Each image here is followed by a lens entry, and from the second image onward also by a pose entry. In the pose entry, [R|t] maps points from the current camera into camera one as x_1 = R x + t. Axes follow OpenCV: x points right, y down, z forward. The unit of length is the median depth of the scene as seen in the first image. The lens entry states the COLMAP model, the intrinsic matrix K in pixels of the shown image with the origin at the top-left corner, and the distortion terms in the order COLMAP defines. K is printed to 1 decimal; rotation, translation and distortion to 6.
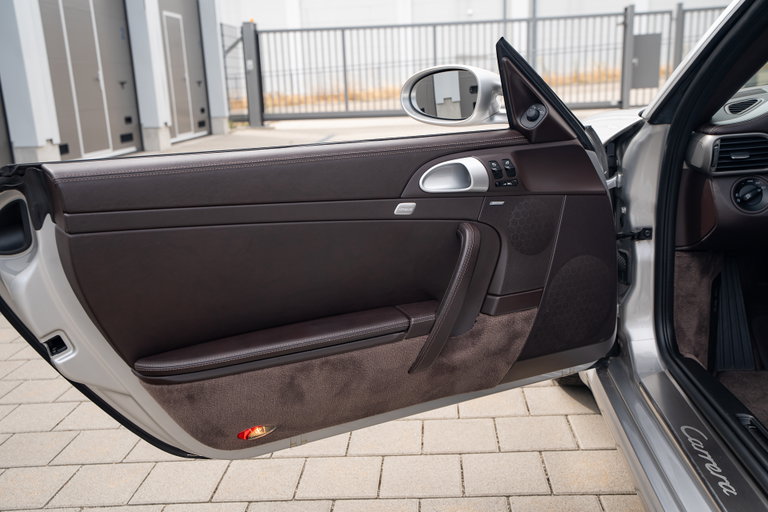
lens RADIAL K [[724.8, 0, 384.0], [0, 724.8, 256.0], [0, 0, 1]] dist [0.064216, 0.018123]
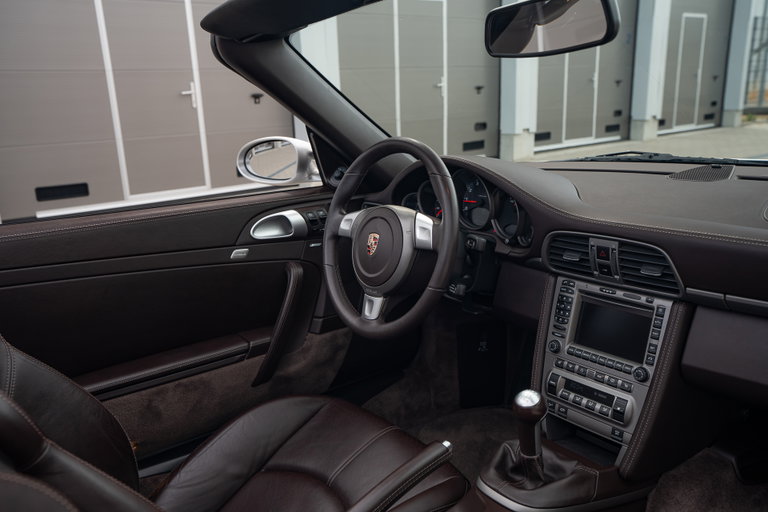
lens RADIAL K [[624.6, 0, 384.0], [0, 624.6, 256.0], [0, 0, 1]] dist [0.026418, -0.000269]
pose [[0.673969, 0.205342, -0.709648, 1.225520], [-0.163550, 0.978231, 0.127732, -0.207320], [0.720429, 0.029976, 0.692881, 0.243265]]
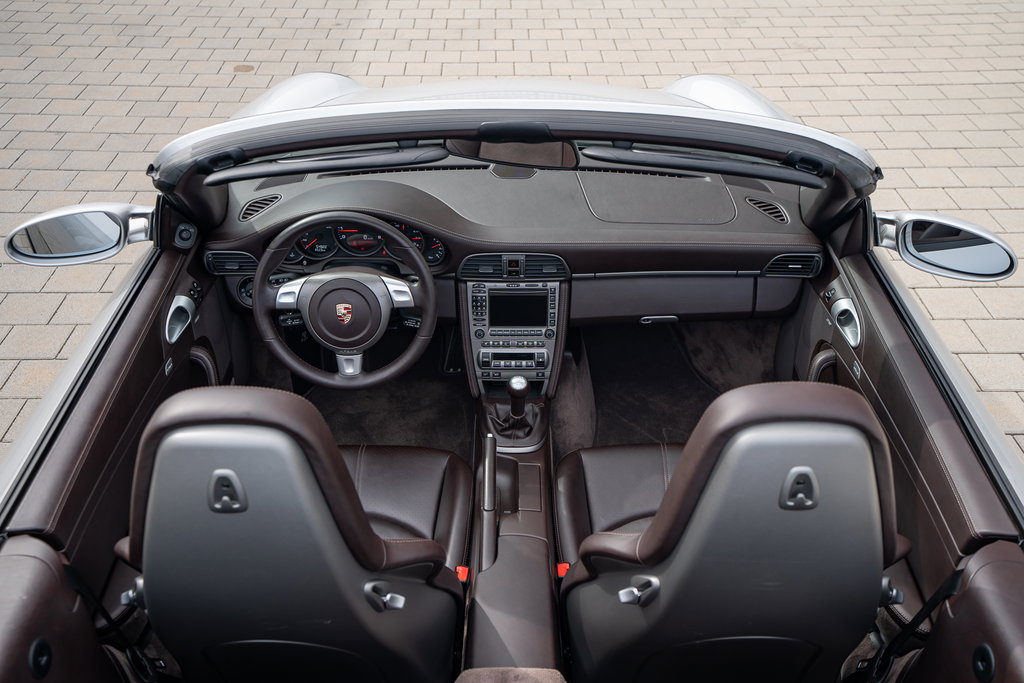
lens RADIAL K [[966.4, 0, 512.0], [0, 966.4, 341.5], [0, 0, 1]] dist [0.064216, 0.018123]
pose [[0.993152, 0.008153, 0.116541, 0.721172], [-0.050369, 0.929966, 0.364179, -0.590433], [-0.105410, -0.367555, 0.924009, -0.515411]]
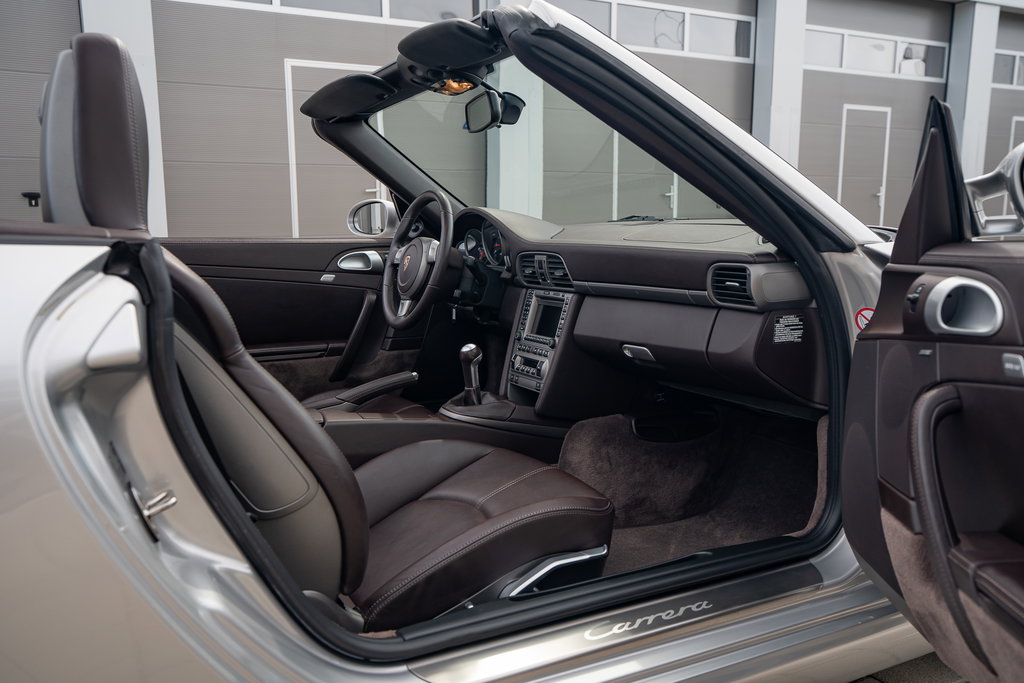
lens RADIAL K [[832.9, 0, 512.0], [0, 832.9, 341.5], [0, 0, 1]] dist [0.026418, -0.000269]
pose [[0.539529, 0.170506, -0.824521, 2.012500], [-0.215472, 0.974631, 0.060553, -0.111888], [0.813929, 0.144991, 0.562581, 0.115527]]
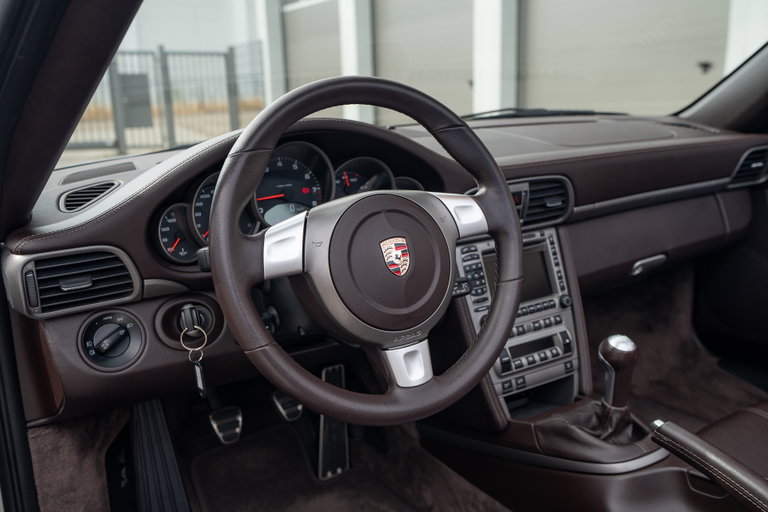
lens RADIAL K [[724.8, 0, 384.0], [0, 724.8, 256.0], [0, 0, 1]] dist [0.064216, 0.018123]
pose [[0.805179, -0.108475, 0.583026, 0.326638], [0.136849, 0.990581, -0.004691, -0.116879], [-0.577025, 0.083564, 0.812440, 0.358788]]
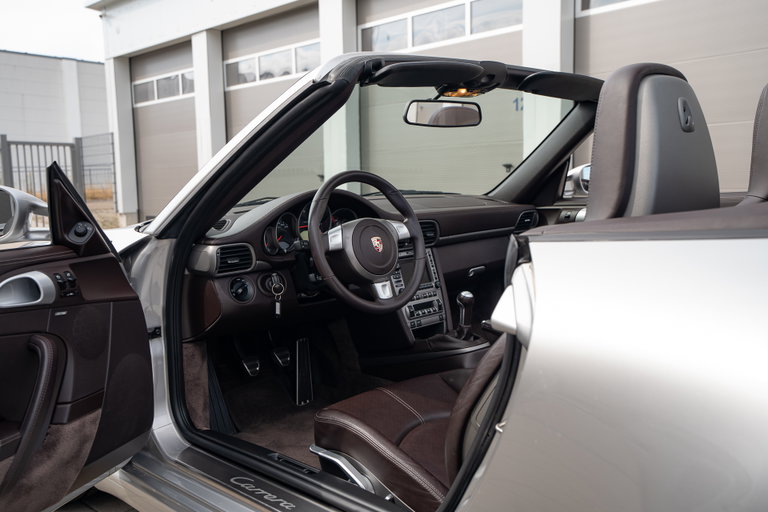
lens RADIAL K [[724.8, 0, 384.0], [0, 724.8, 256.0], [0, 0, 1]] dist [0.064216, 0.018123]
pose [[0.653005, -0.043383, 0.756110, -0.312576], [0.172273, 0.980695, -0.092512, 0.022478], [-0.737500, 0.190668, 0.647873, -0.043878]]
